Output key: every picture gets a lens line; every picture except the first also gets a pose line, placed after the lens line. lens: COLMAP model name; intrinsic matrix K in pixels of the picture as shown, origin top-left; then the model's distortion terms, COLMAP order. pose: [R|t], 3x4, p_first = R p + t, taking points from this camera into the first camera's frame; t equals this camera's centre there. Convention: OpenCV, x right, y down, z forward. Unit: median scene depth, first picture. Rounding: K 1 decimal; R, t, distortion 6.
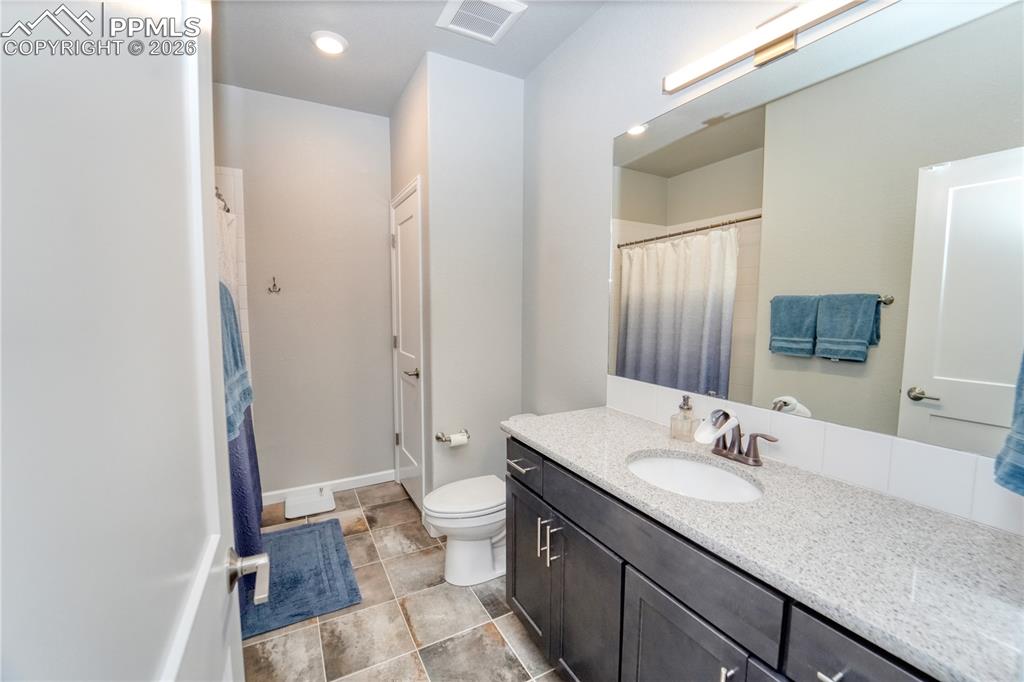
lens RADIAL K [[420.4, 0, 519.9], [0, 420.4, 341.6], [0, 0, 1]] dist [-0.021537, 0.000758]
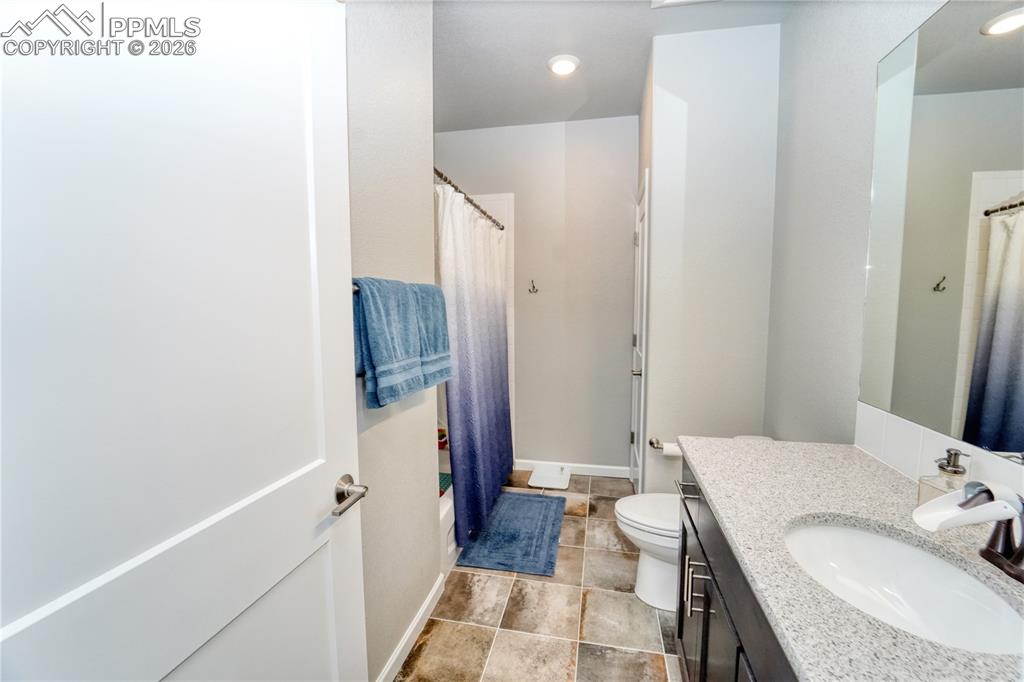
lens RADIAL K [[420.4, 0, 518.4], [0, 420.4, 342.5], [0, 0, 1]] dist [-0.021537, 0.000758]
pose [[0.759553, 0.055785, -0.648049, 0.212722], [-0.052656, 0.998319, 0.024221, -0.006071], [0.648311, 0.015727, 0.761213, 0.094328]]
